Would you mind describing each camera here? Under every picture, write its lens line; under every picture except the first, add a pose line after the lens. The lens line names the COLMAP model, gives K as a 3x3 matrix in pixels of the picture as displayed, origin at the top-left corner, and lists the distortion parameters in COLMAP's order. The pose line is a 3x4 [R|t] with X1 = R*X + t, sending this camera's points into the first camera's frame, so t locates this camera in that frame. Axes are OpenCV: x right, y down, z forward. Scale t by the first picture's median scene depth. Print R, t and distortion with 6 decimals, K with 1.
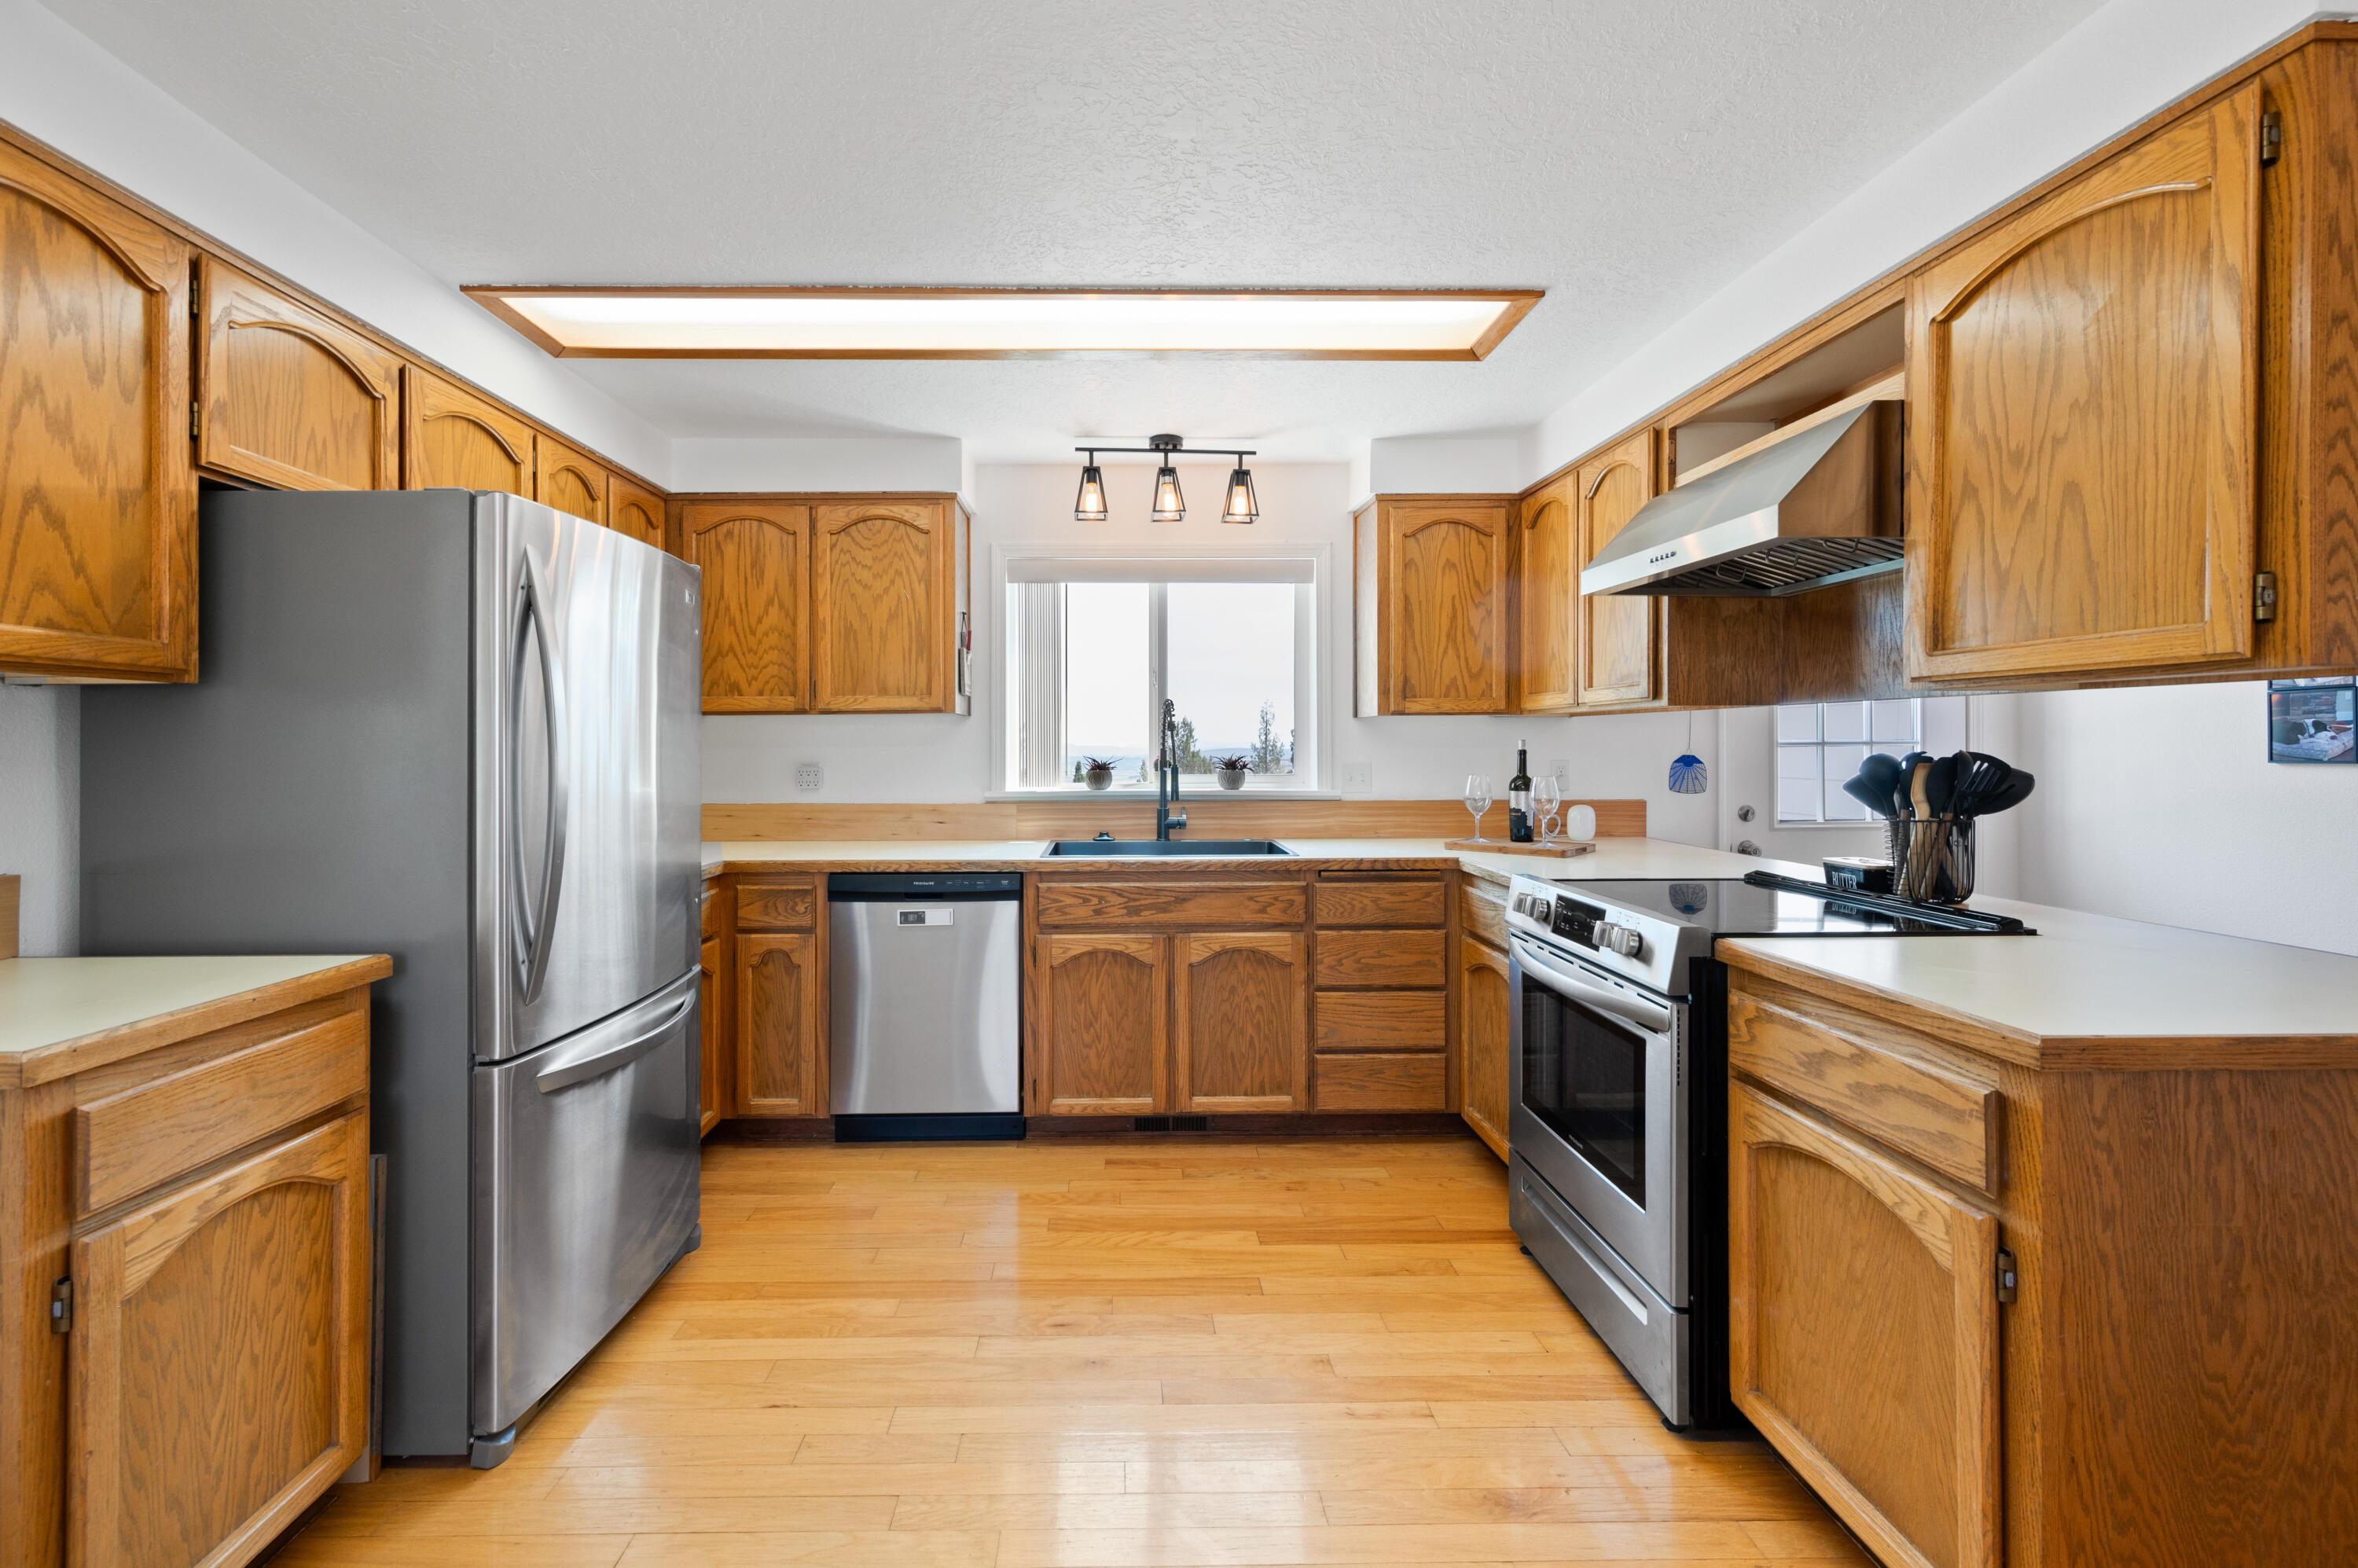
lens RADIAL K [[996.8, 0, 1137.5], [0, 996.8, 751.0], [0, 0, 1]] dist [0.002075, -0.000127]
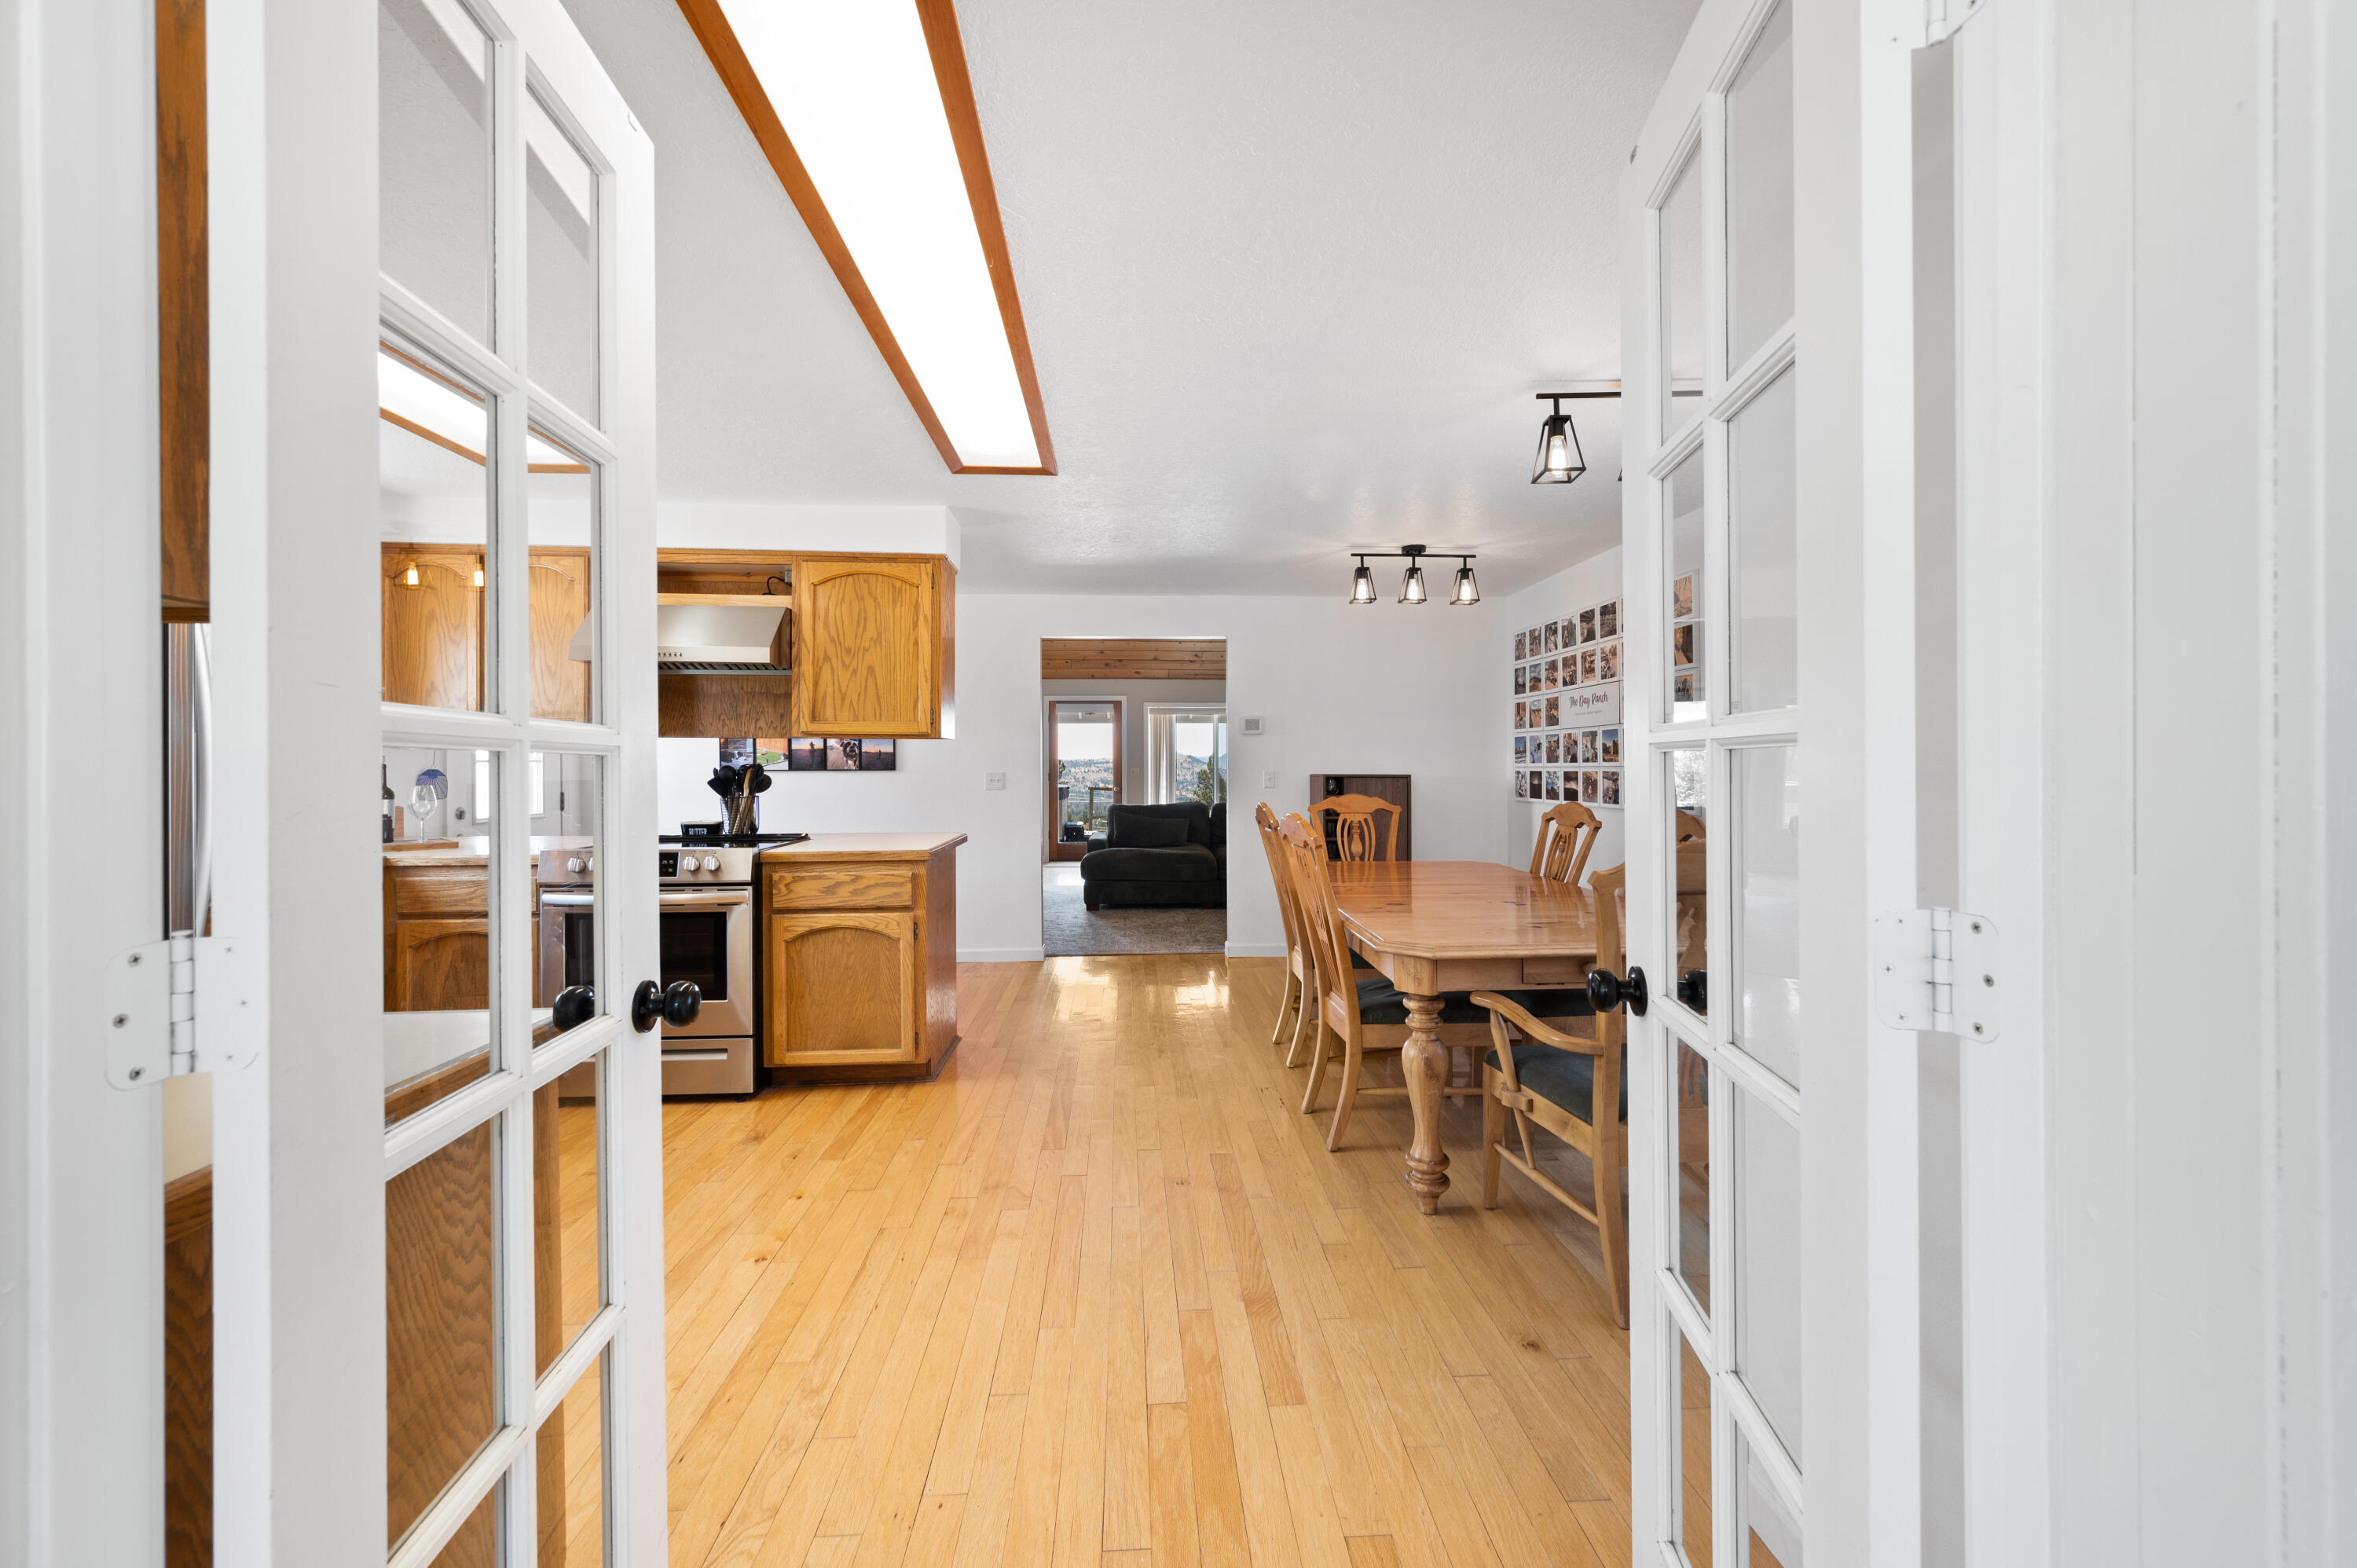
lens RADIAL K [[929.1, 0, 1174.4], [0, 929.1, 767.1], [0, 0, 1]] dist [0.000492, -0.000027]
pose [[-0.044006, 0.000846, 0.999031, -1.125886], [0.006740, 0.999977, -0.000549, 0.013907], [-0.999009, 0.006709, -0.044011, 0.177733]]
